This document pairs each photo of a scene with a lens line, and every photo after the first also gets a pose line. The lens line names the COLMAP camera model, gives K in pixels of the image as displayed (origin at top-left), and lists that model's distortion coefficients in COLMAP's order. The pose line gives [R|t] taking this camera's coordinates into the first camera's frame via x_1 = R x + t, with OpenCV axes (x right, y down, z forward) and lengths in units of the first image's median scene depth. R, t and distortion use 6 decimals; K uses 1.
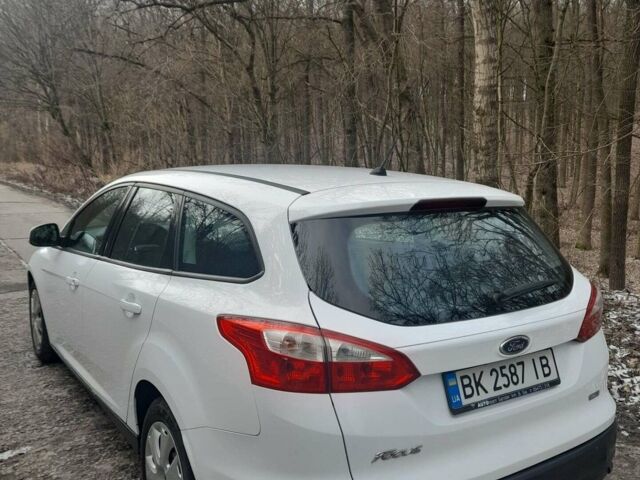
lens RADIAL K [[601.5, 0, 315.6], [0, 601.5, 239.5], [0, 0, 1]] dist [0.055332, 0.000000]
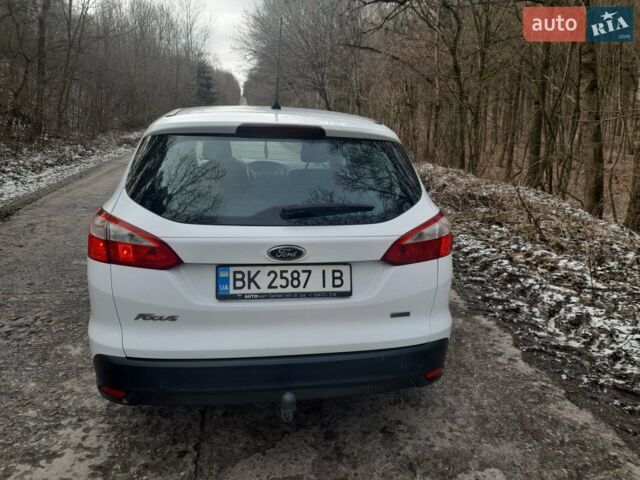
lens RADIAL K [[447.5, 0, 324.0], [0, 447.5, 246.1], [0, 0, 1]] dist [0.072499, -0.032407]
pose [[0.911869, 0.126052, -0.390648, 0.712803], [-0.078350, 0.987634, 0.135797, 0.039164], [0.402934, -0.093222, 0.910469, 0.248406]]
